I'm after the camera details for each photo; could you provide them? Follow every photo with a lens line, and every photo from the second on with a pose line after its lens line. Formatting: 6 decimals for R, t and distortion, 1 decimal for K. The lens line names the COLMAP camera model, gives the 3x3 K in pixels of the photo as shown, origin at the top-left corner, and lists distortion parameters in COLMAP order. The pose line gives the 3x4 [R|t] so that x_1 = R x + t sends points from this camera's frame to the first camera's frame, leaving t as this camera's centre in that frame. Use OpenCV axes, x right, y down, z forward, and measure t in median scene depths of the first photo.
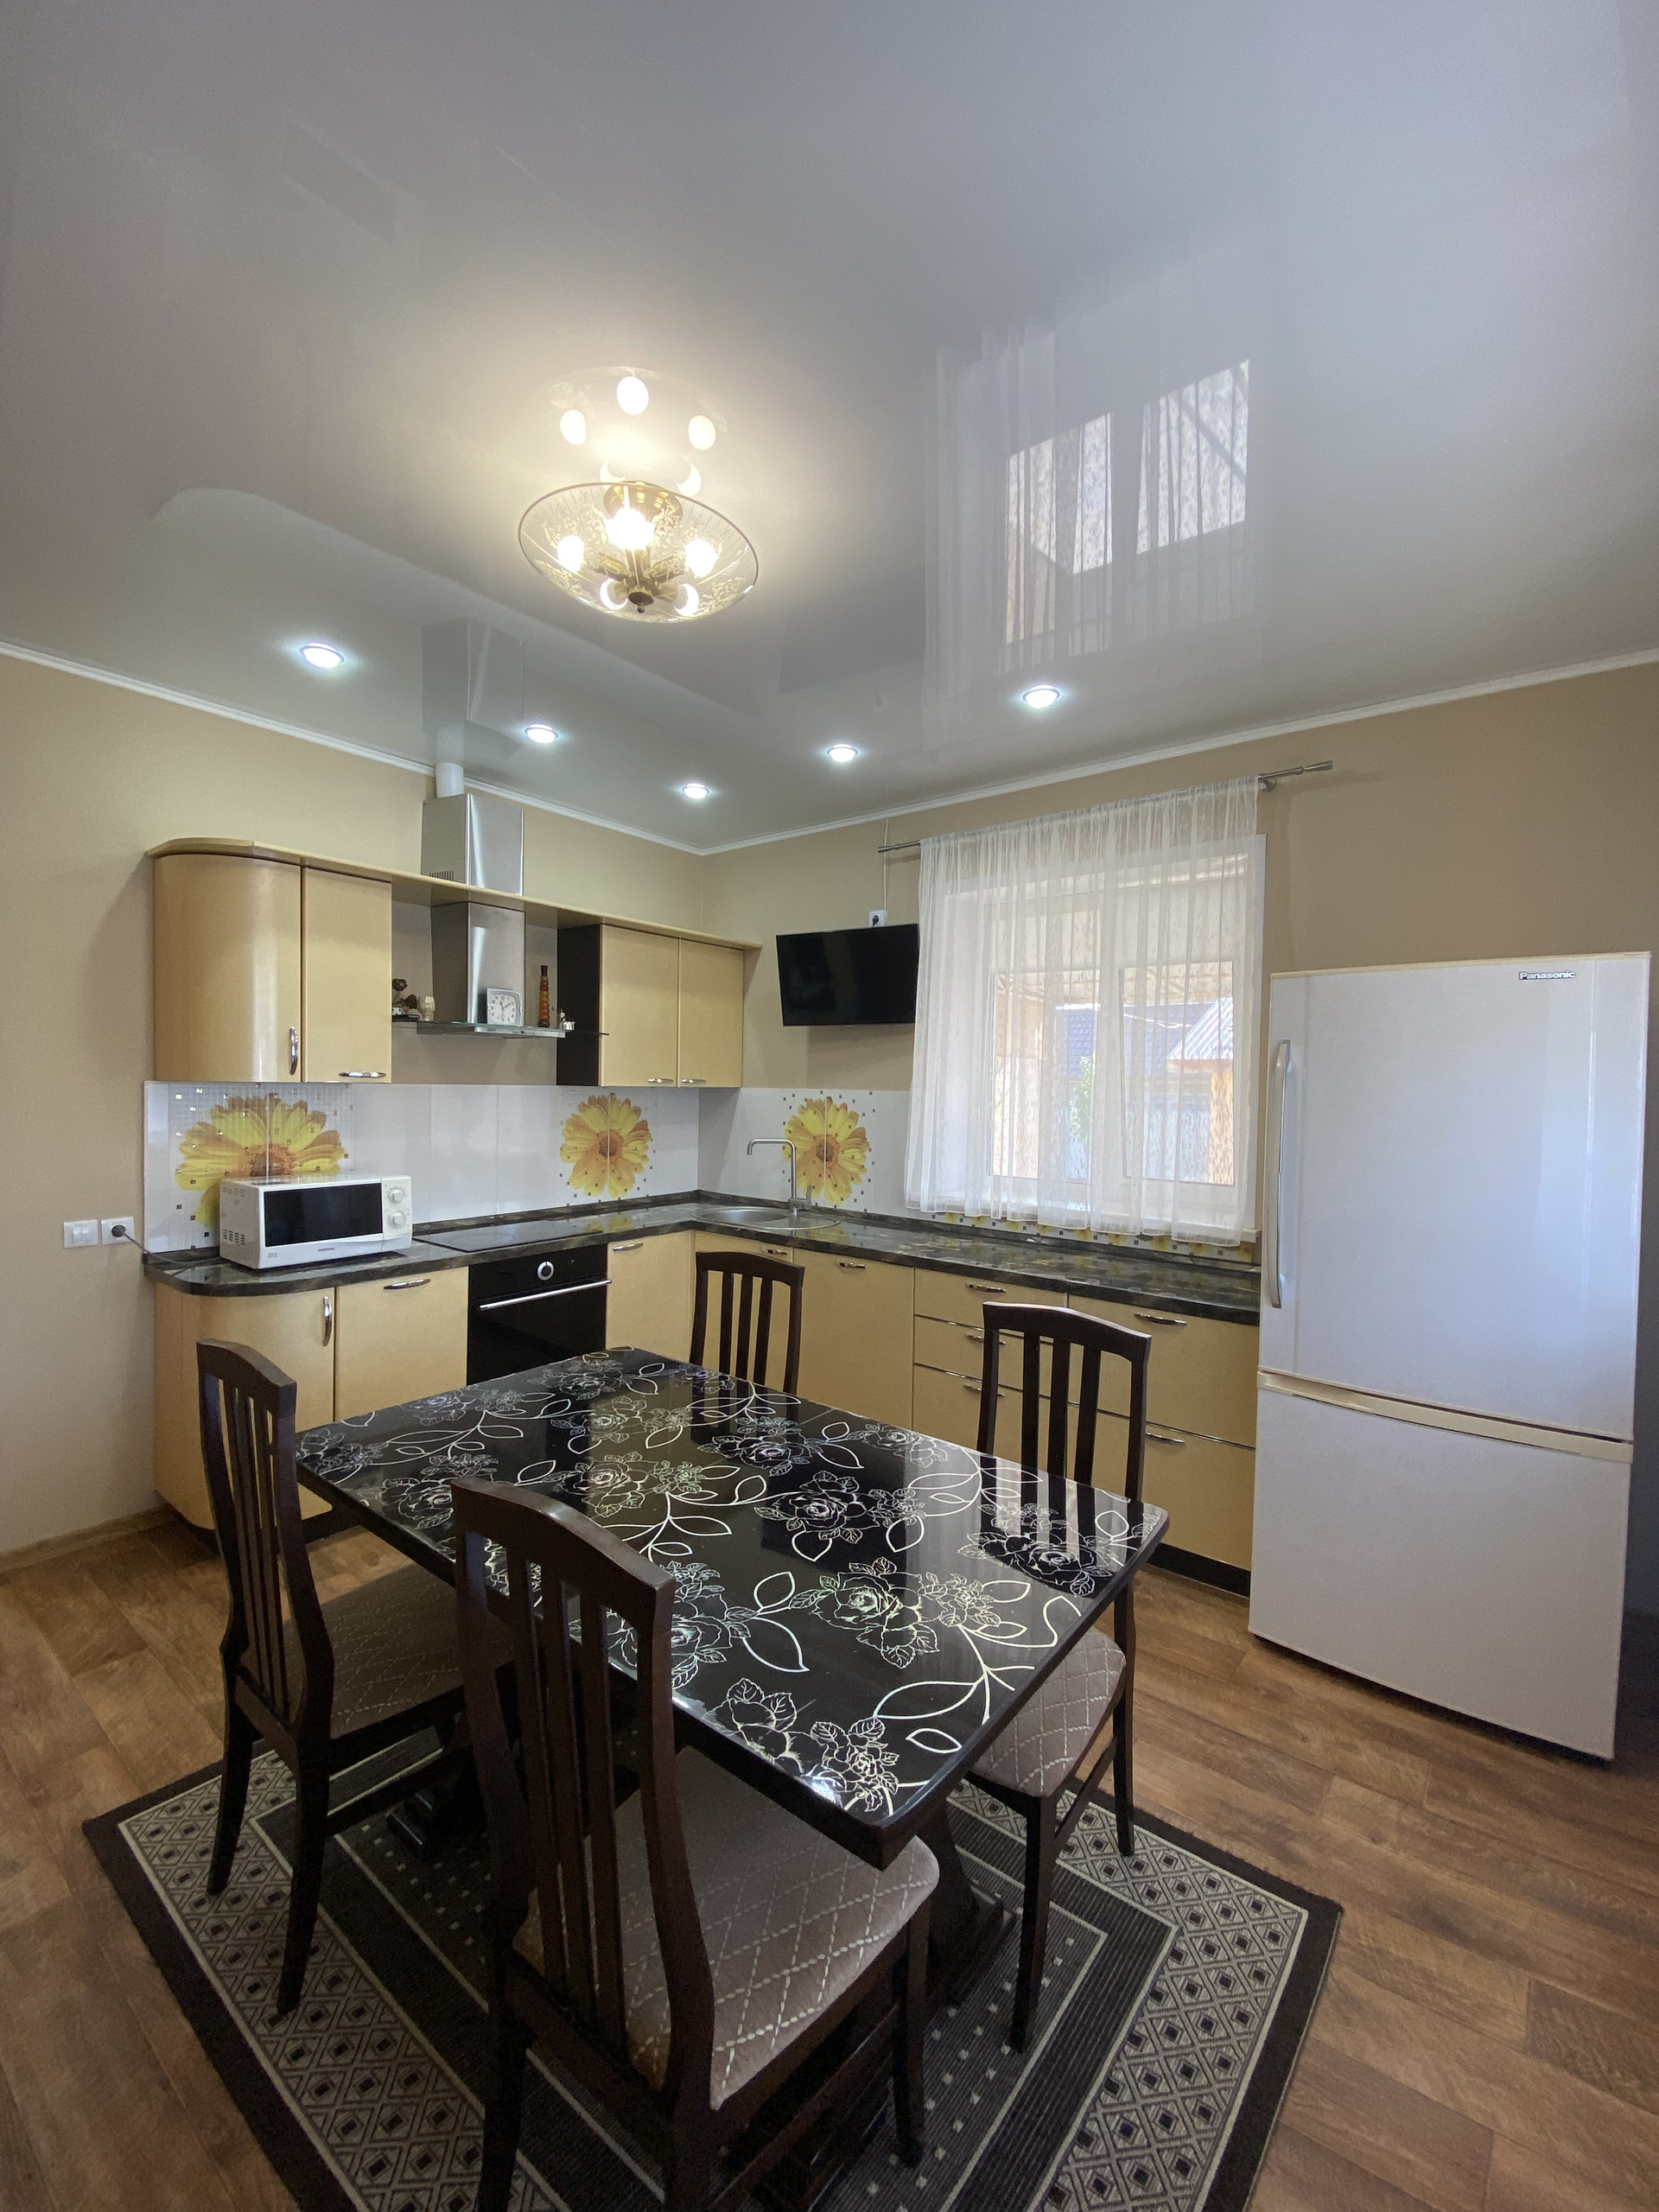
lens RADIAL K [[910.4, 0, 837.7], [0, 910.4, 1098.7], [0, 0, 1]] dist [0.036434, -0.026152]
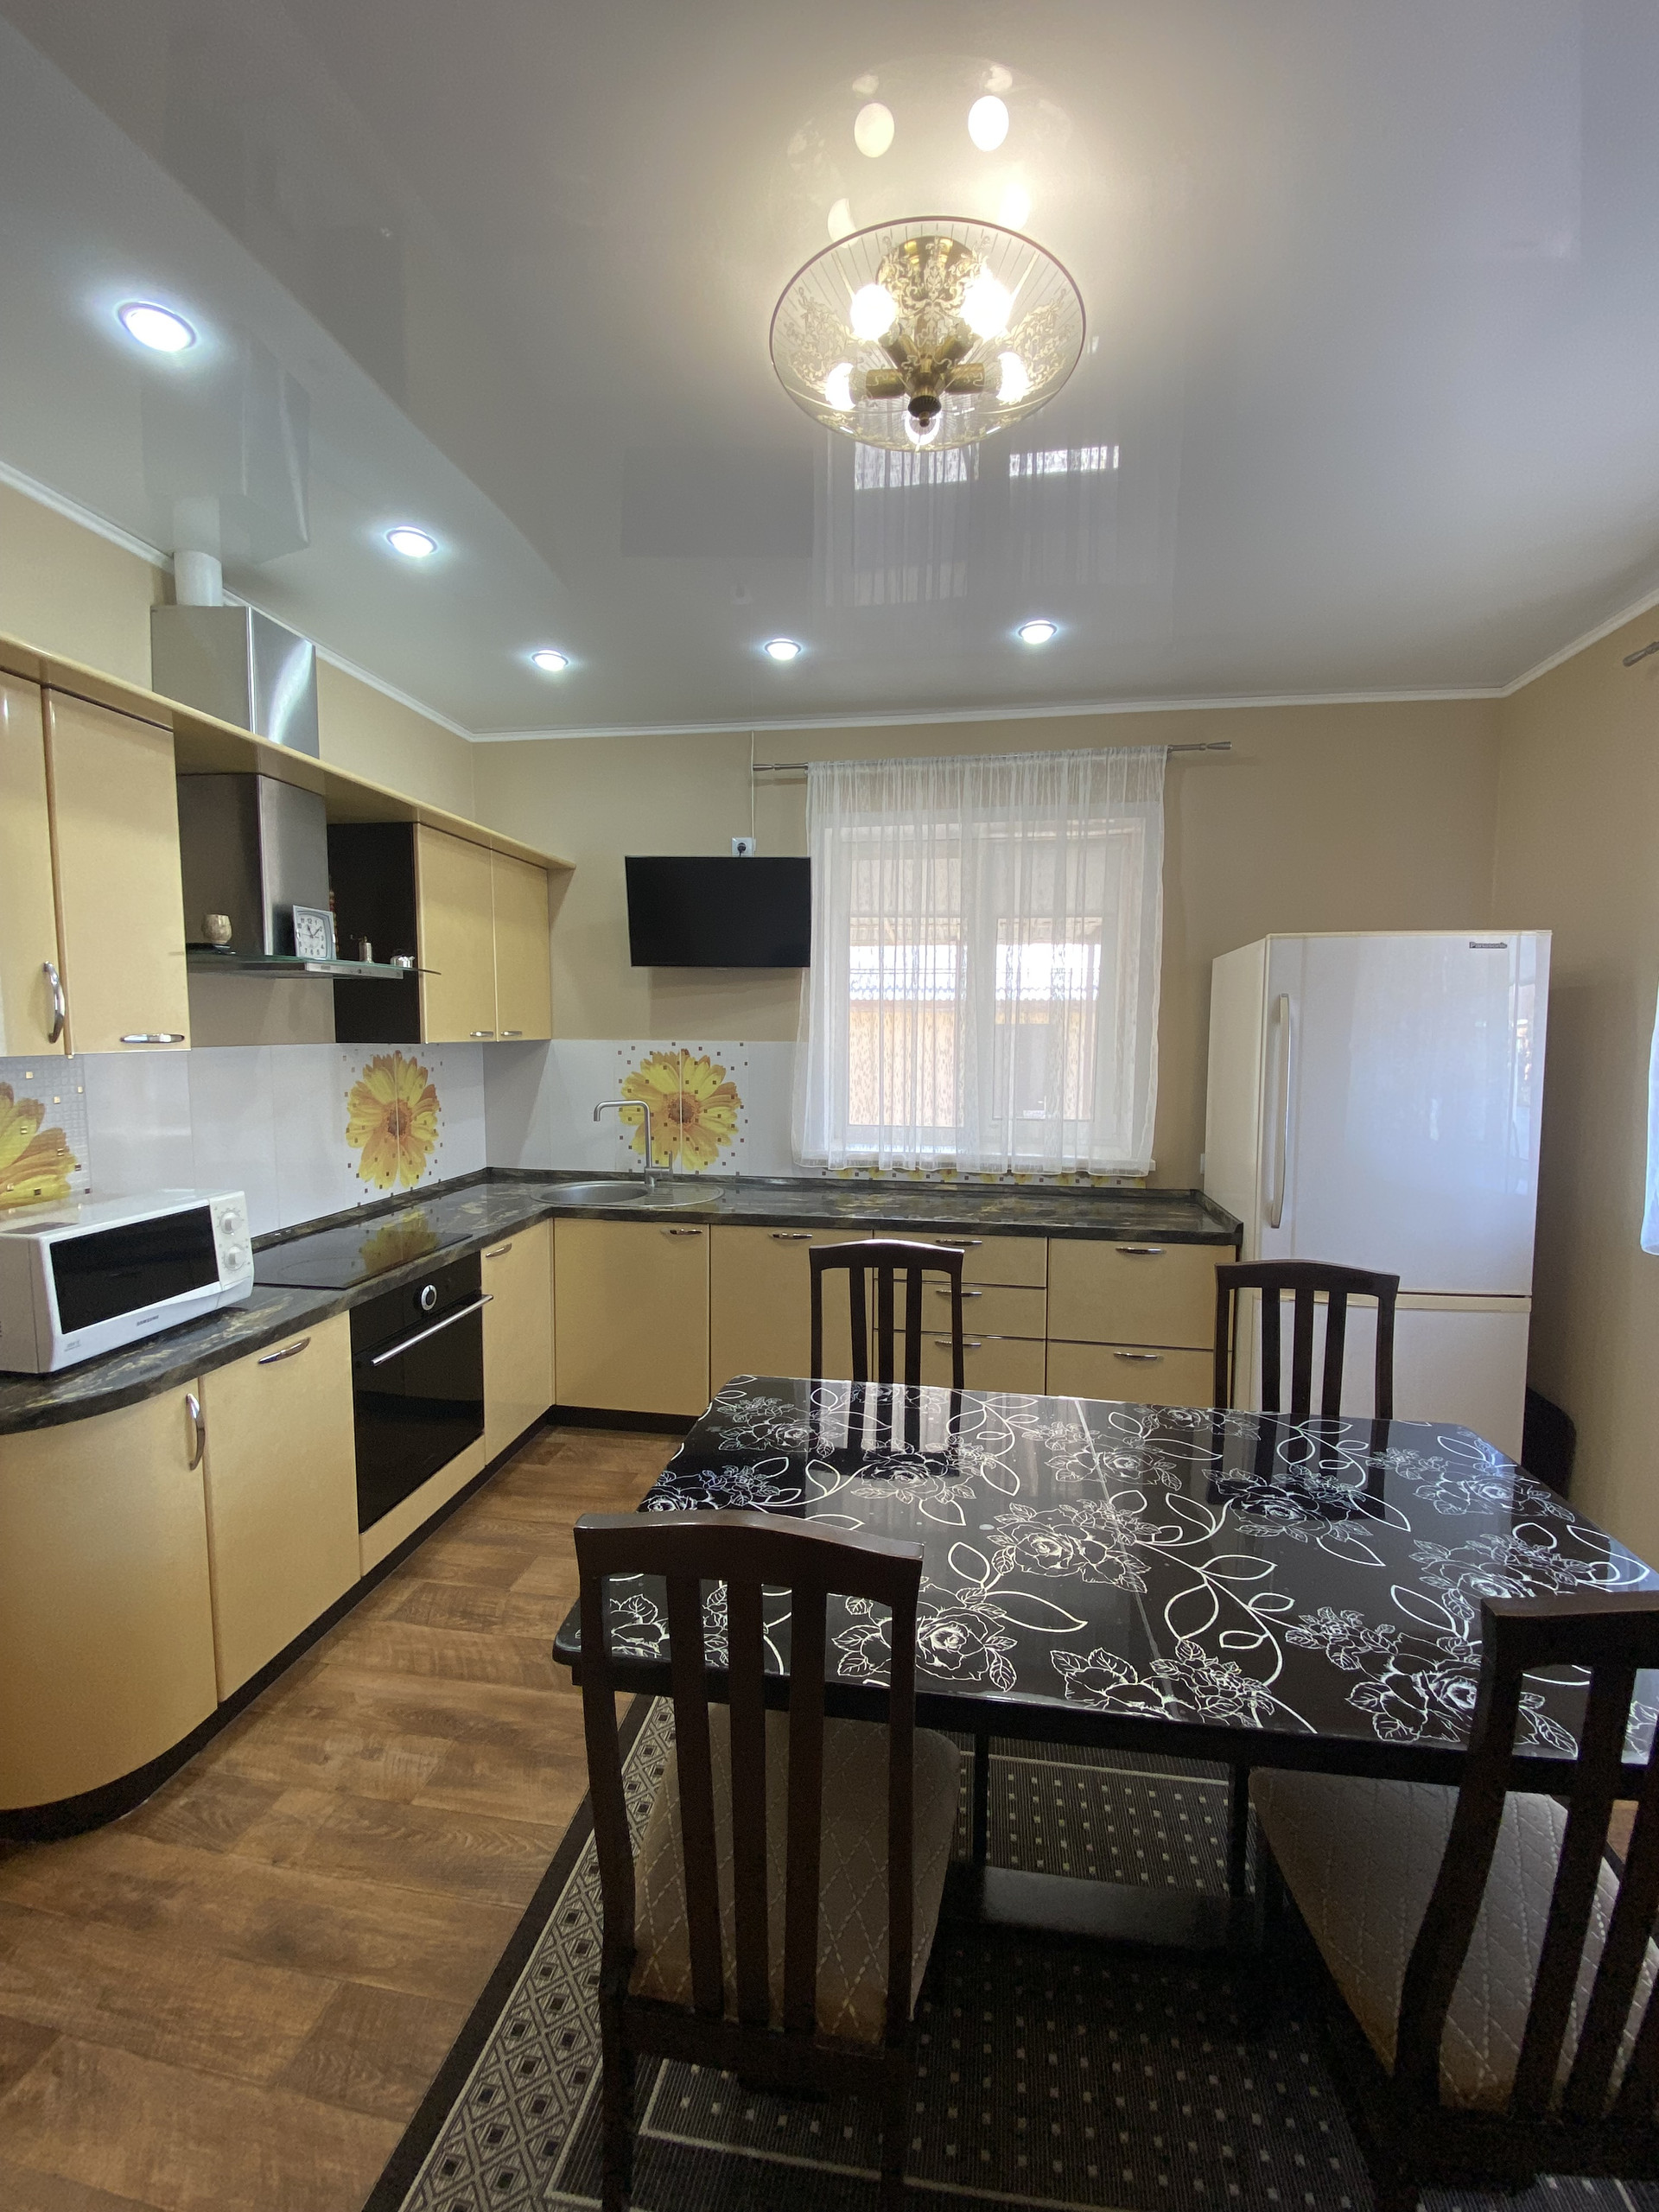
lens RADIAL K [[910.4, 0, 837.7], [0, 910.4, 1098.7], [0, 0, 1]] dist [0.036434, -0.026152]
pose [[0.871088, -0.053867, 0.488164, -0.346207], [0.019985, 0.997031, 0.074356, -0.018586], [-0.490721, -0.055015, 0.869578, 0.180031]]
